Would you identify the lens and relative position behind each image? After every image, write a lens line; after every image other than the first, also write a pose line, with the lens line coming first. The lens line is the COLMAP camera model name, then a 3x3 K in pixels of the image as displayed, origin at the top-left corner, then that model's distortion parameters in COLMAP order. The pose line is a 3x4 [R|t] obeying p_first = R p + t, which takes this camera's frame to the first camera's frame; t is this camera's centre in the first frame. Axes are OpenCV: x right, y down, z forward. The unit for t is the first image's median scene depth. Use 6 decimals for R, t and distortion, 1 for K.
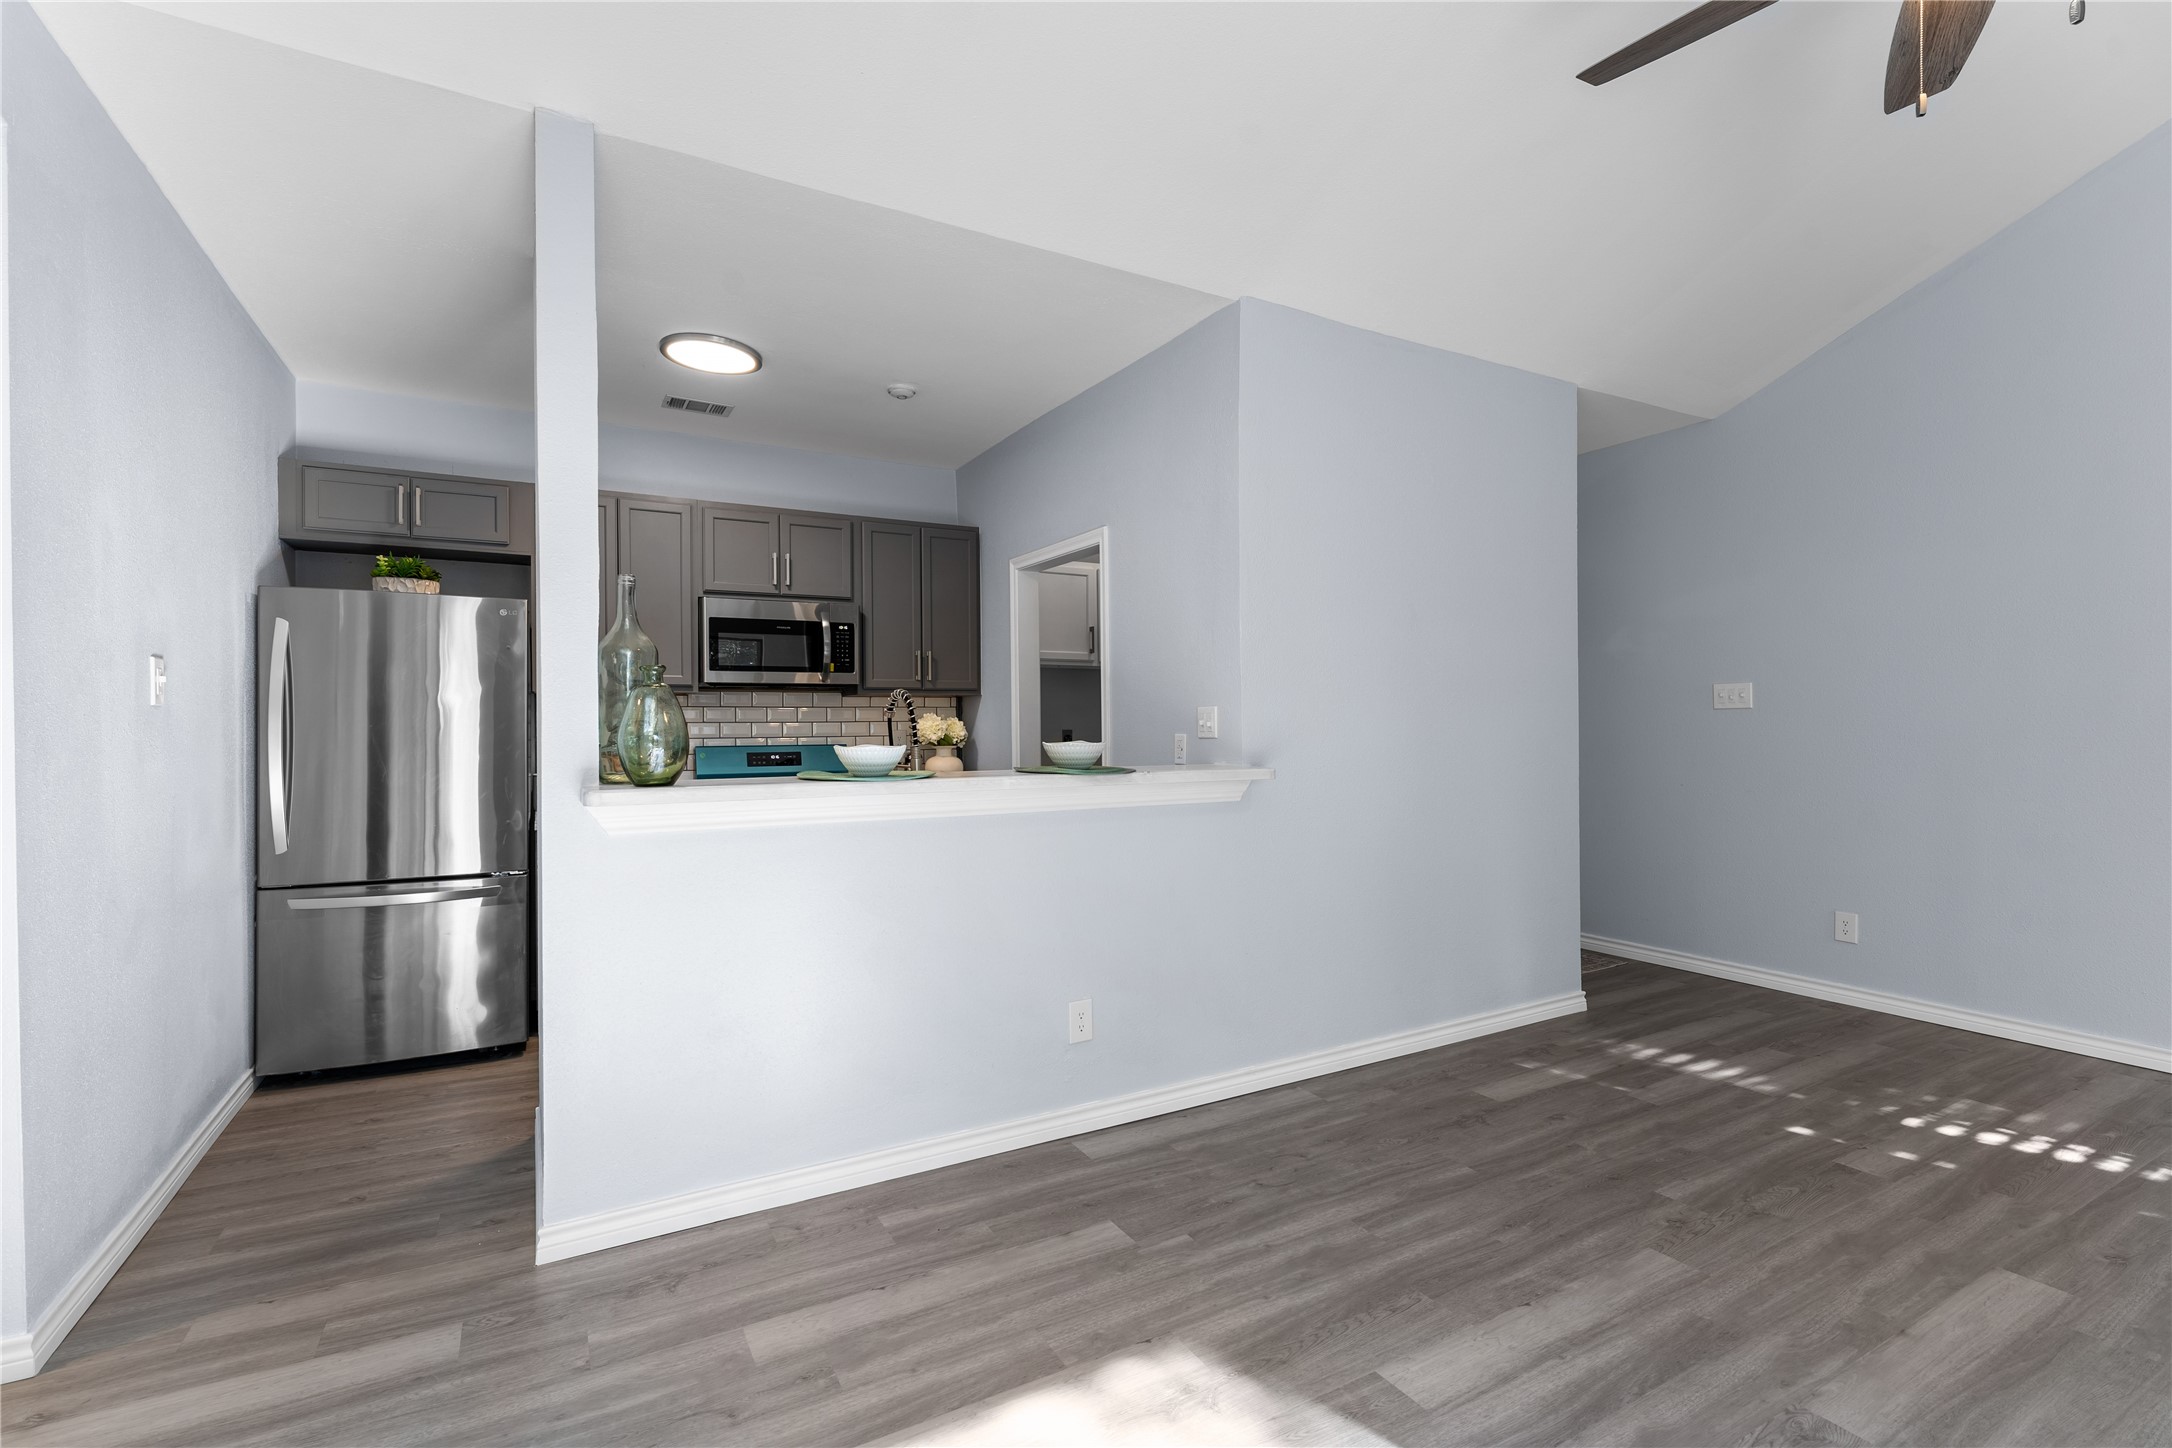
lens RADIAL K [[968.6, 0, 1086.0], [0, 968.6, 724.0], [0, 0, 1]] dist [-0.001547, 0.000958]
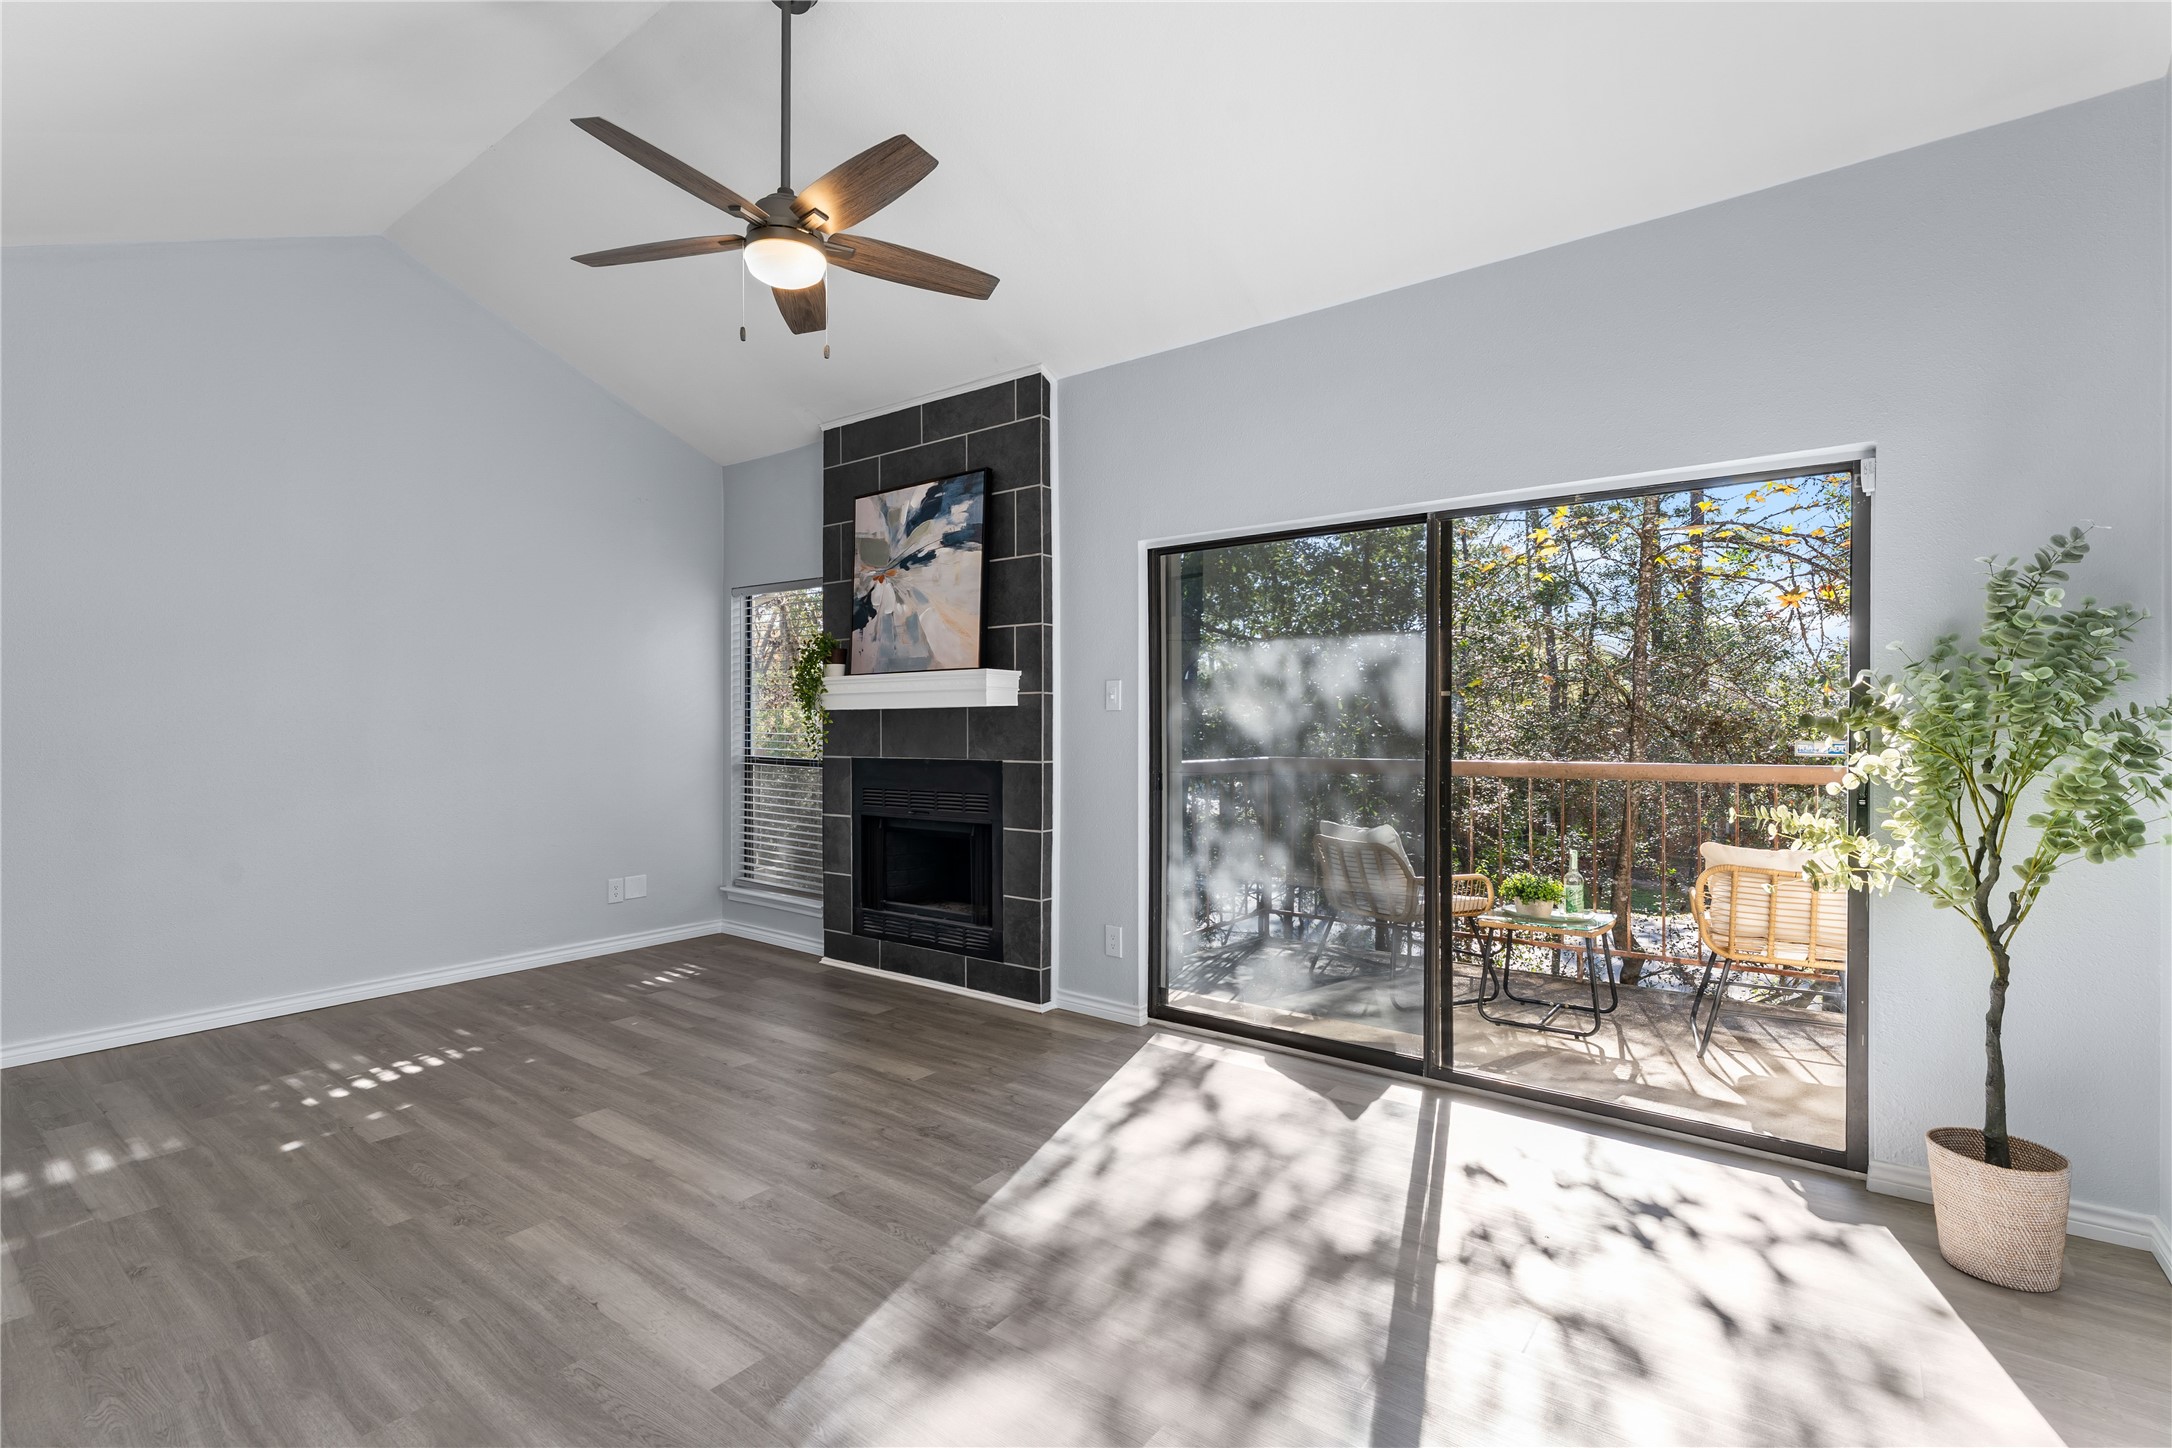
lens RADIAL K [[1002.3, 0, 1065.3], [0, 1002.3, 719.5], [0, 0, 1]] dist [0.000693, 0.000306]
pose [[-0.381197, 0.006121, 0.924473, -0.515990], [0.003412, 0.999981, -0.005214, -0.000943], [-0.924487, 0.001166, -0.381211, 0.697417]]
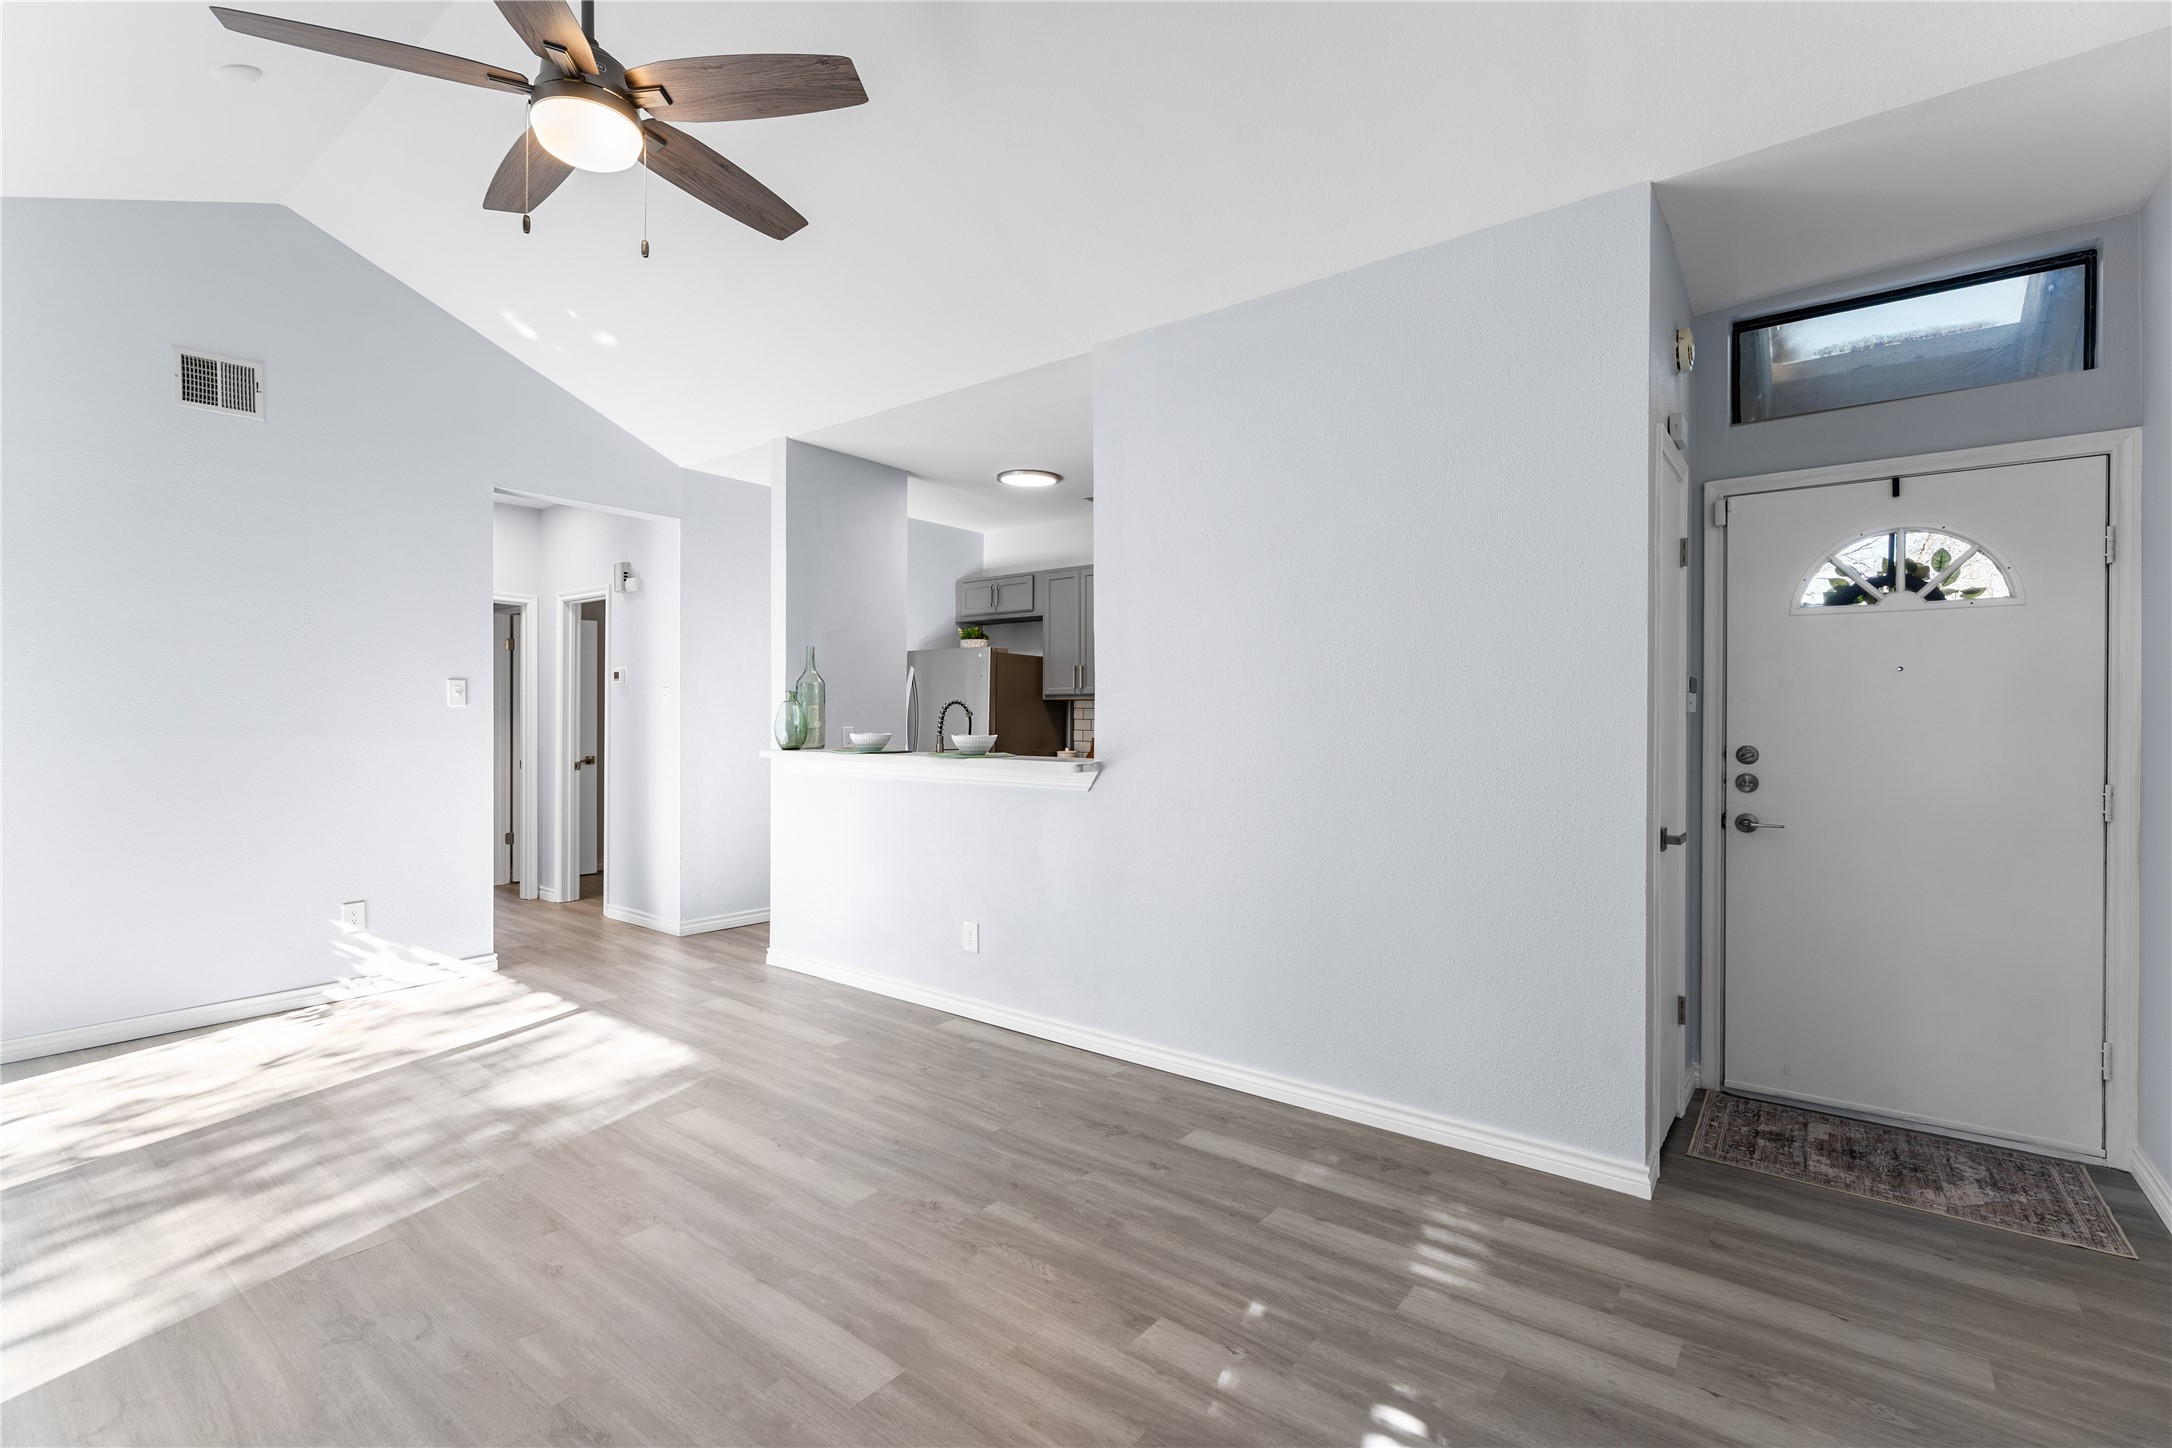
lens RADIAL K [[968.6, 0, 1086.0], [0, 968.6, 724.0], [0, 0, 1]] dist [-0.001547, 0.000958]
pose [[0.389140, 0.008189, -0.921142, 1.391202], [-0.011991, 0.999921, 0.003823, -0.006496], [0.921101, 0.009558, 0.389207, 0.634754]]
